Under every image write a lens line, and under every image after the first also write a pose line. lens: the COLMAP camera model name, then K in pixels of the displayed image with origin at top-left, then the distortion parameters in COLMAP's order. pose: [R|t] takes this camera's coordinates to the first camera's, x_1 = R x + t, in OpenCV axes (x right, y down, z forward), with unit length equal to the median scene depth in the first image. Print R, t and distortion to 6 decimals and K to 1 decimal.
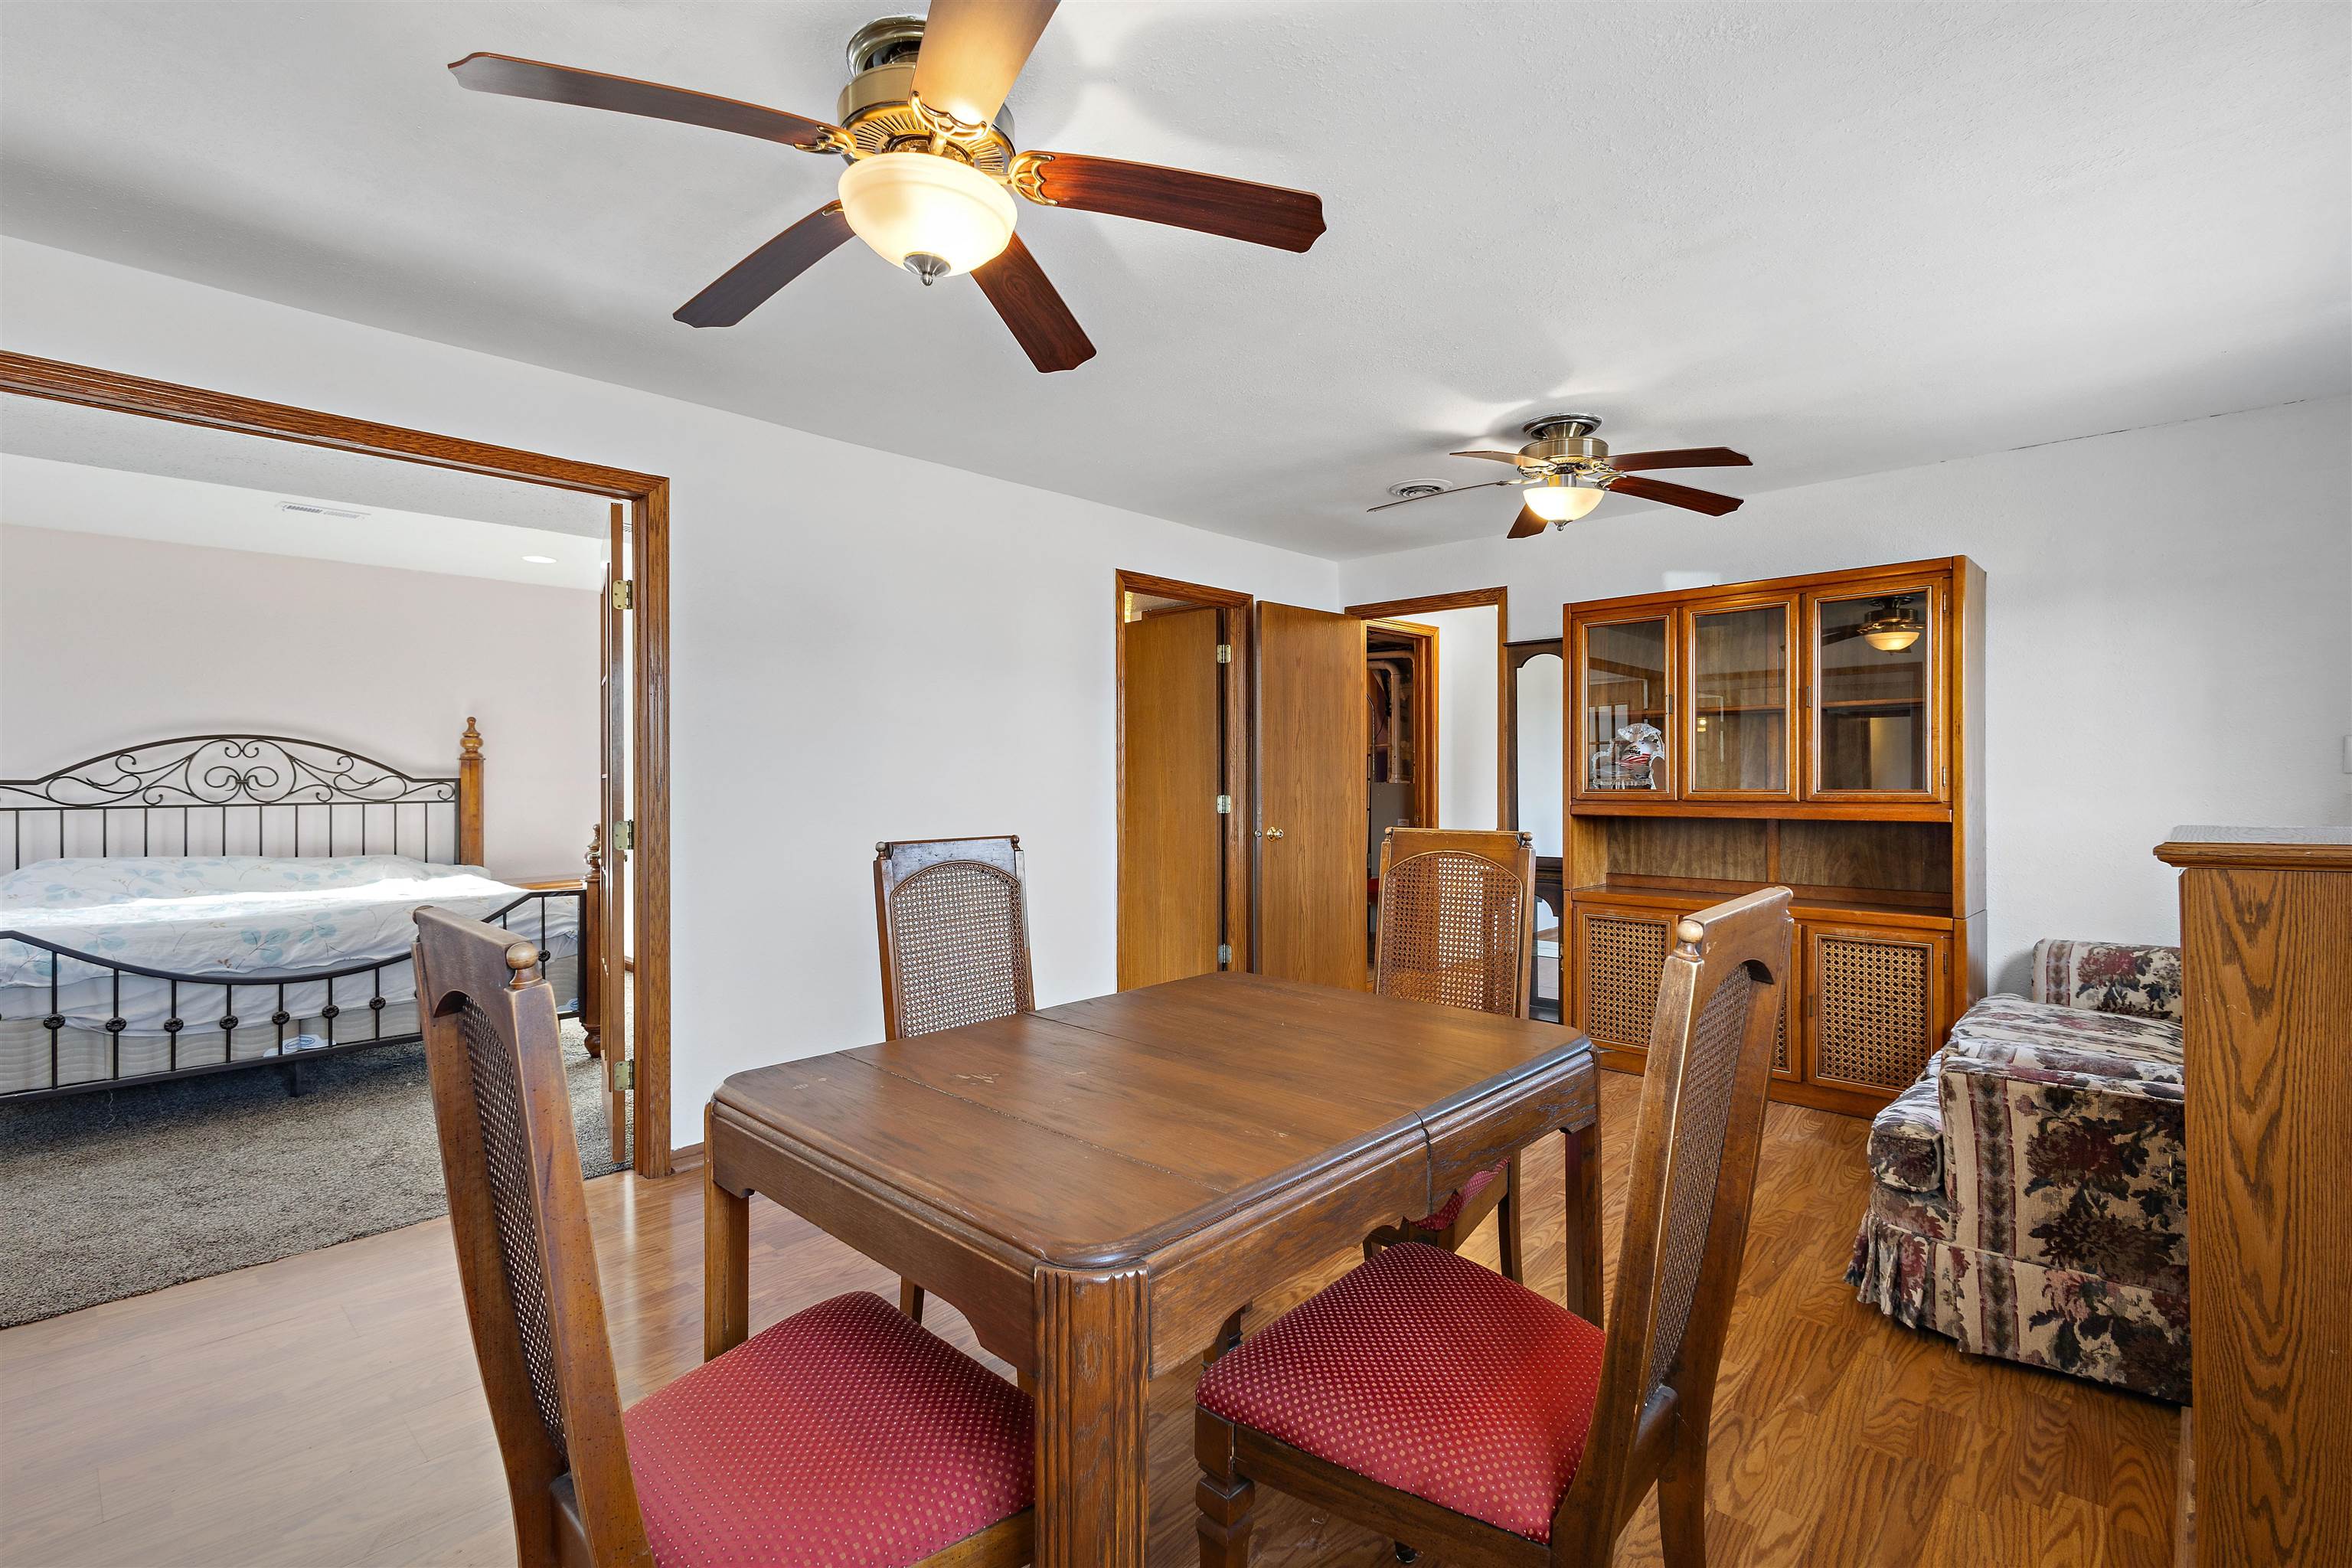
lens RADIAL K [[1073.6, 0, 1167.5], [0, 1073.6, 770.9], [0, 0, 1]] dist [0.011919, -0.004346]
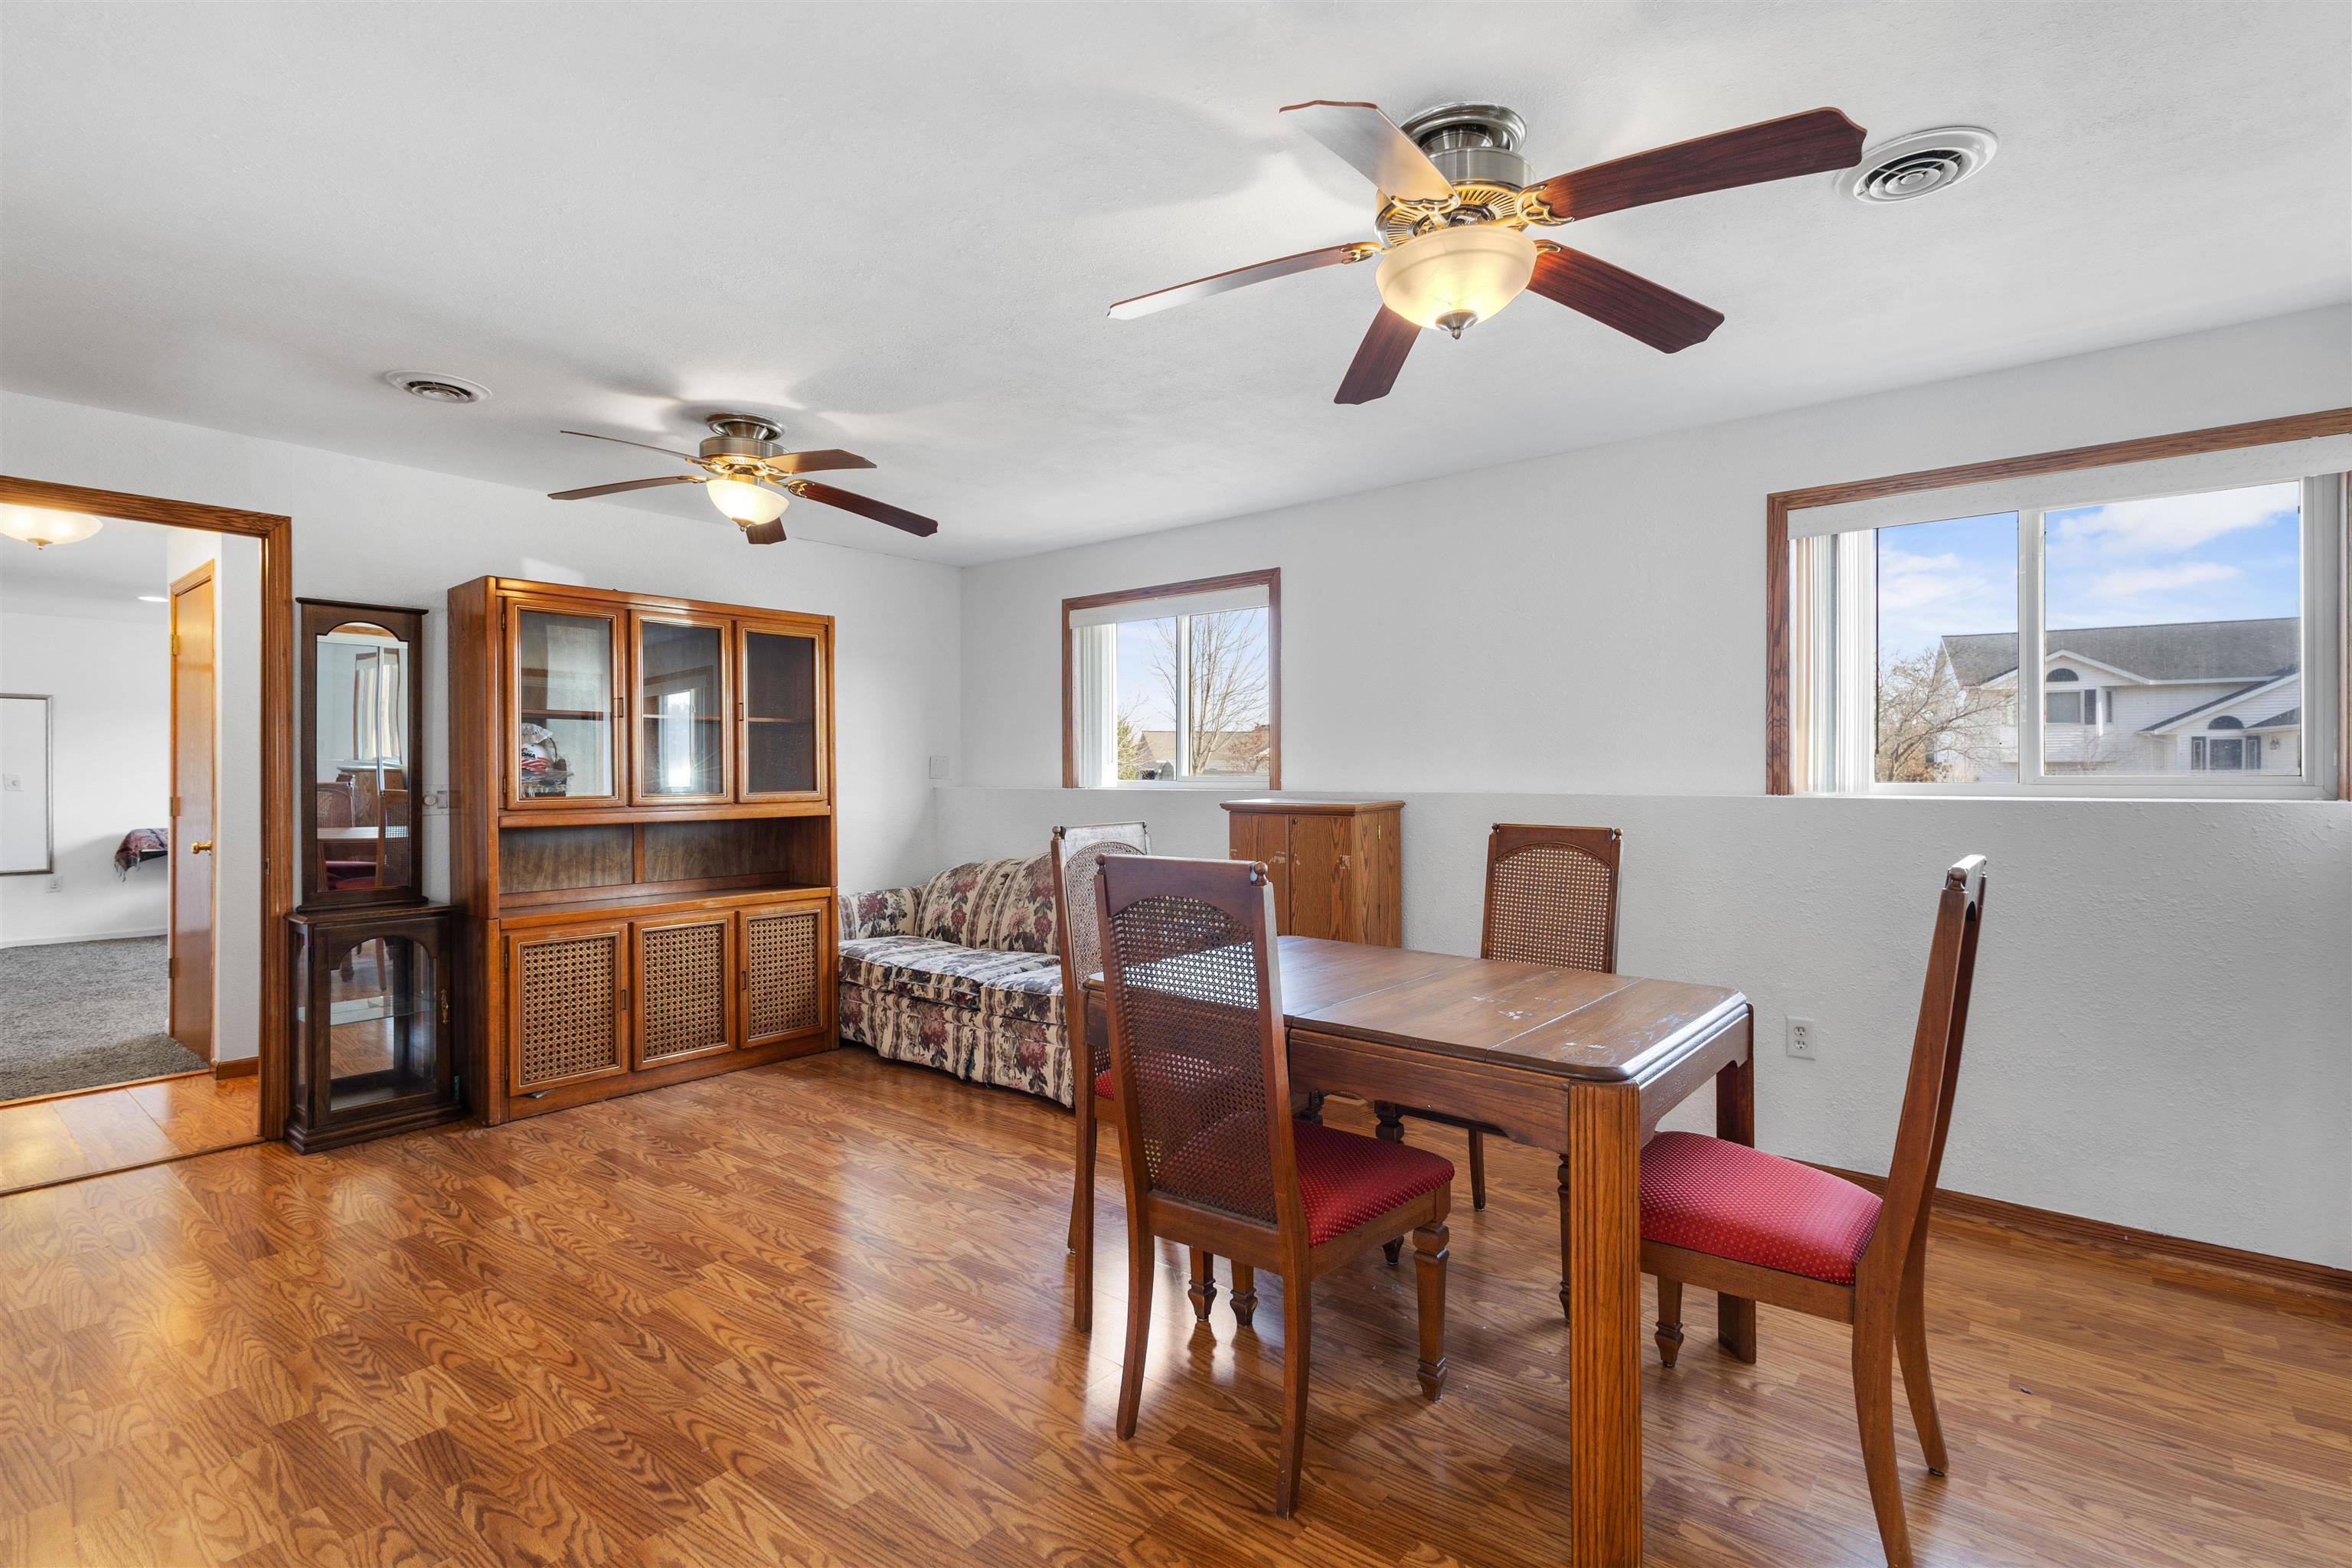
lens RADIAL K [[1073.6, 0, 1178.0], [0, 1073.6, 772.4], [0, 0, 1]] dist [0.011919, -0.004346]
pose [[-0.049493, 0.005911, 0.998757, -0.584125], [0.002539, 0.999980, -0.005793, 0.003620], [-0.998771, 0.002249, -0.049507, 0.600083]]
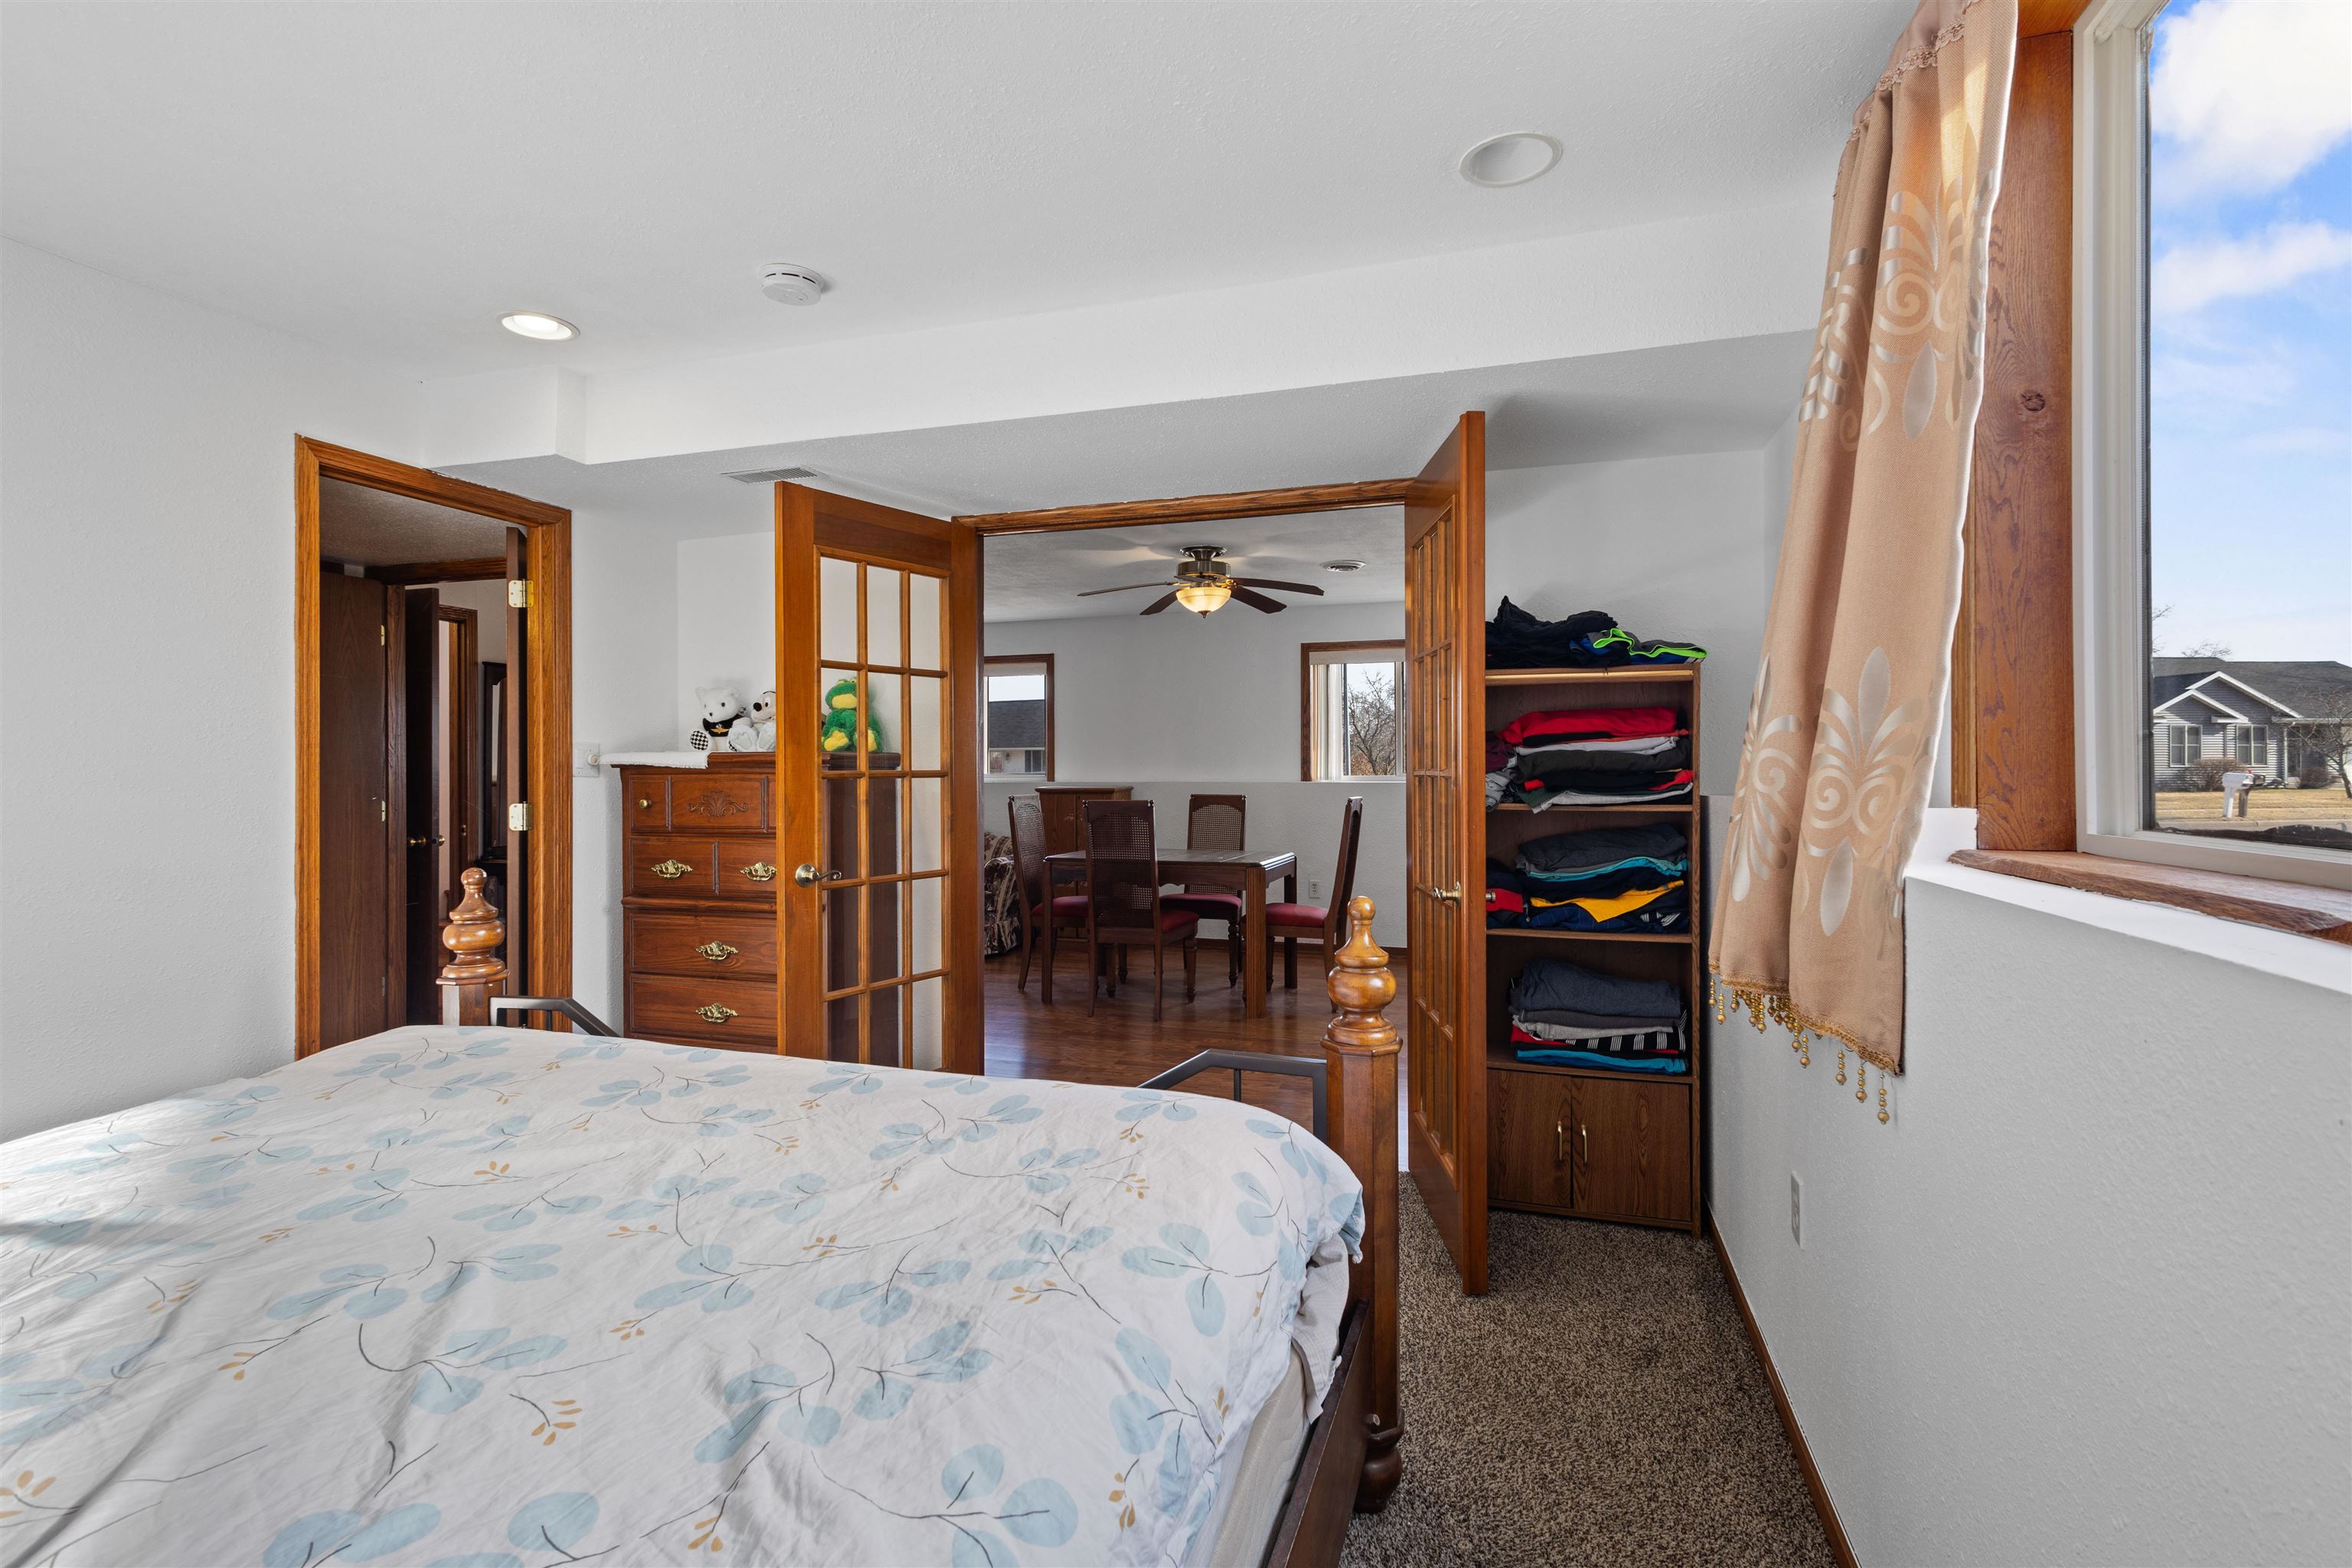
lens RADIAL K [[1073.6, 0, 1176.8], [0, 1073.6, 785.6], [0, 0, 1]] dist [0.011919, -0.004346]
pose [[-0.418254, -0.000974, 0.908330, -1.526184], [0.007616, 0.999961, 0.004579, 0.017731], [-0.908298, 0.008833, -0.418230, 1.169770]]
